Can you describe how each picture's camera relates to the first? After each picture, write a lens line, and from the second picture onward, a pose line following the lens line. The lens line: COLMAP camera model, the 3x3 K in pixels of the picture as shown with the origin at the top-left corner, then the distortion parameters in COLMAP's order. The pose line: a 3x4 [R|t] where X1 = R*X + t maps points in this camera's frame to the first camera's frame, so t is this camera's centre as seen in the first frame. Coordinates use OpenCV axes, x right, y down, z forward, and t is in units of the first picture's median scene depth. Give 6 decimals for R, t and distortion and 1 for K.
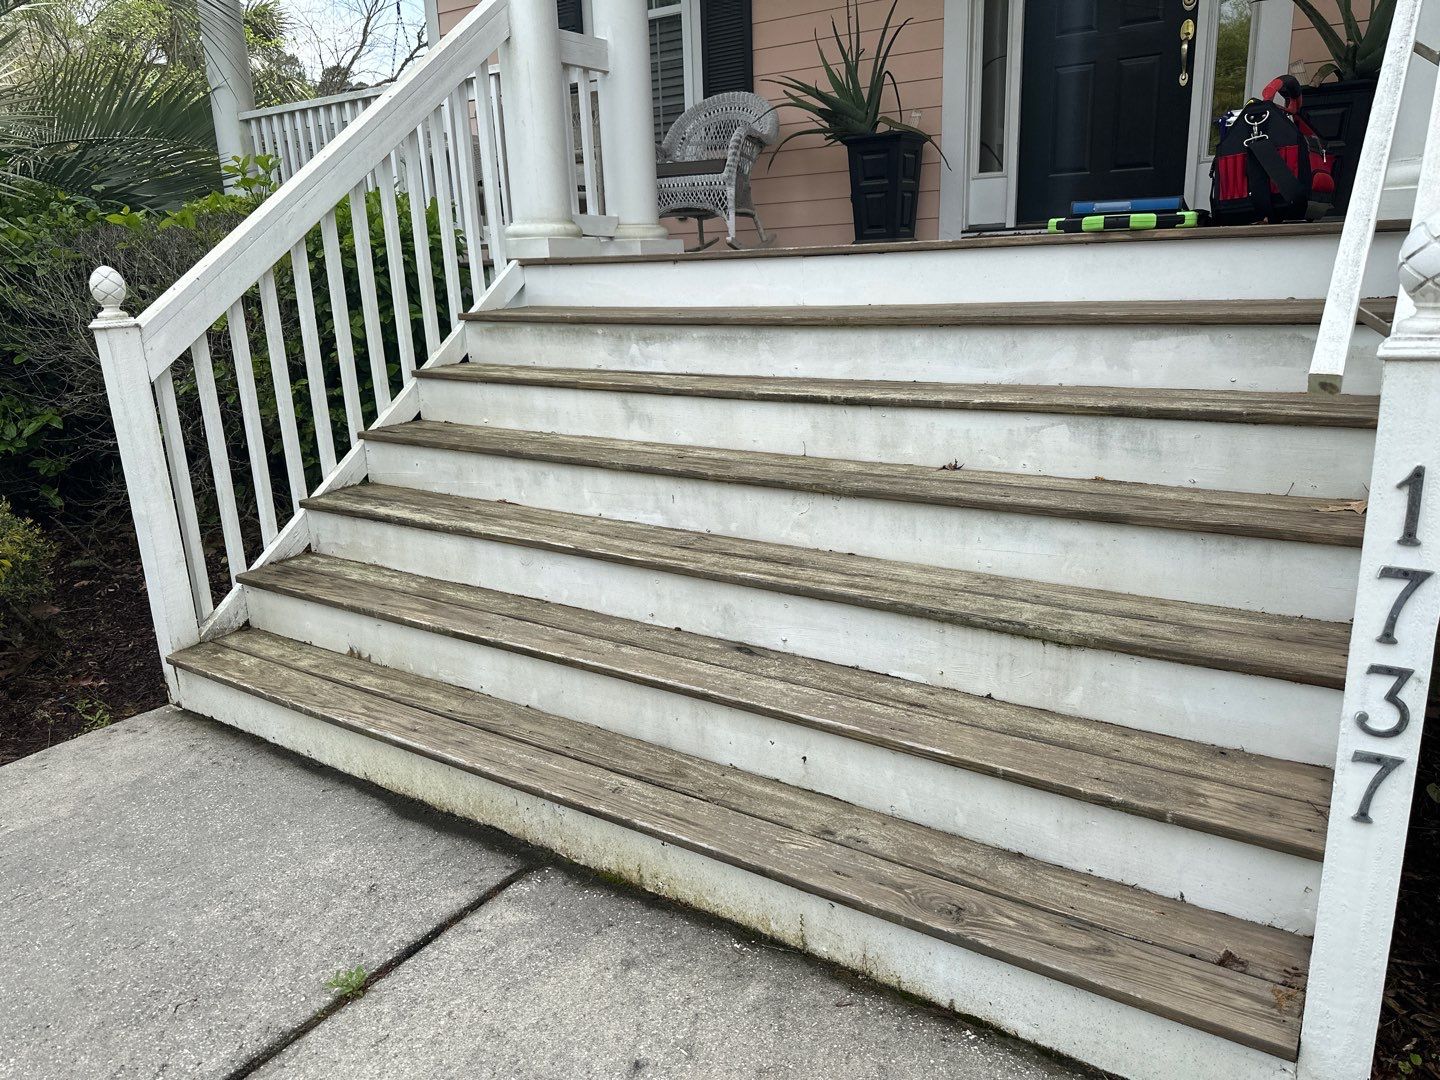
lens RADIAL K [[1018.0, 0, 720.0], [0, 1018.0, 540.0], [0, 0, 1]] dist [0.084595, -0.086315]
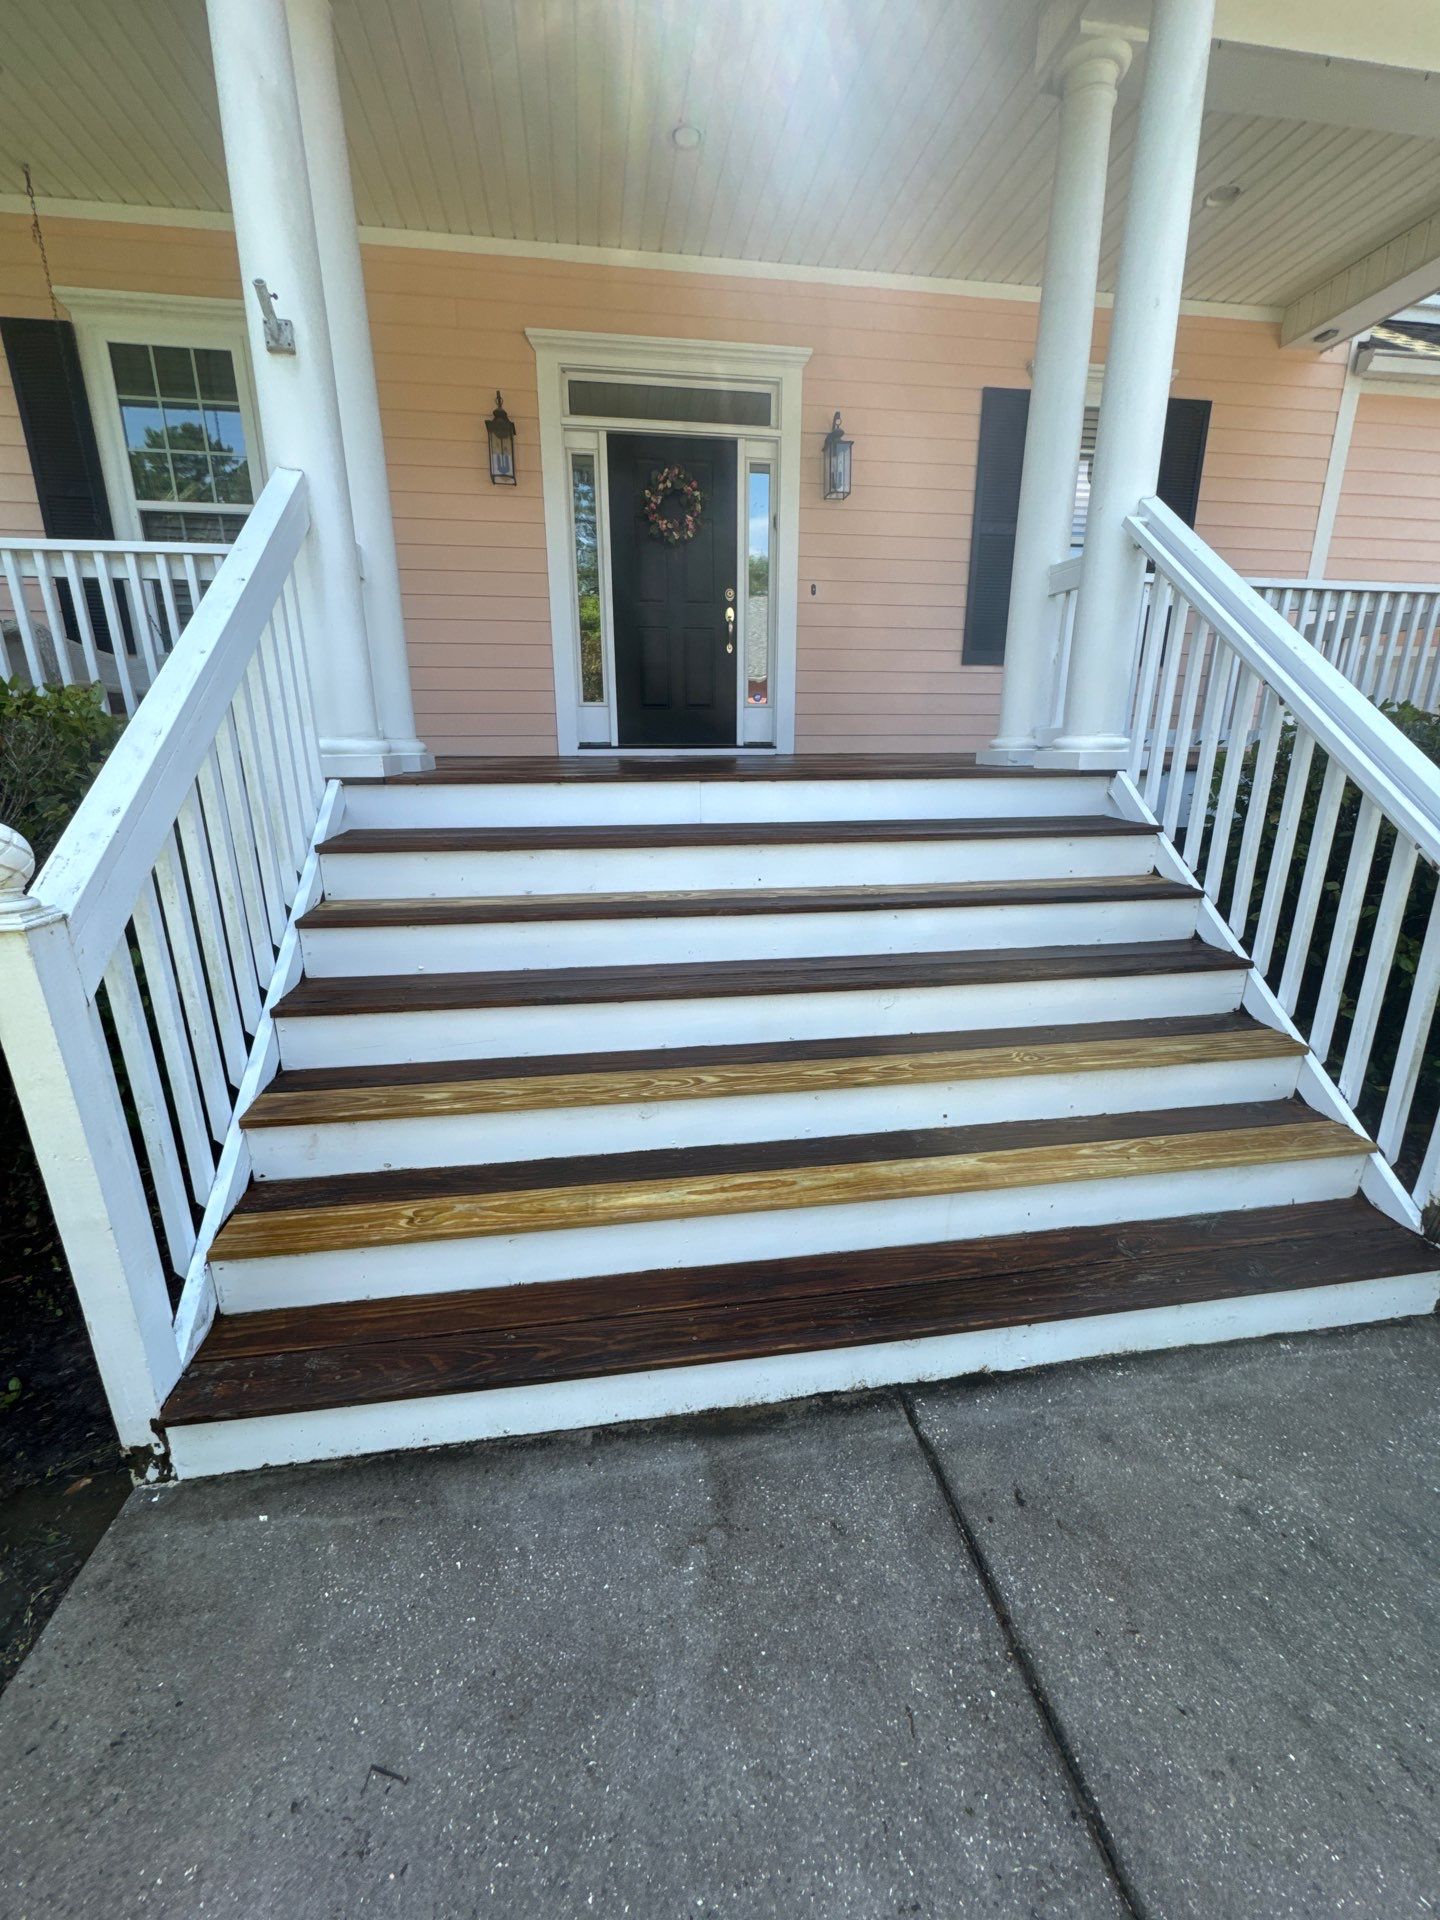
lens RADIAL K [[771.0, 0, 720.0], [0, 771.0, 960.0], [0, 0, 1]] dist [0.009089, -0.000182]
pose [[0.731050, -0.160715, 0.663127, -0.422379], [0.162240, 0.984935, 0.059851, -0.105898], [-0.662755, 0.063832, 0.746111, 0.295559]]
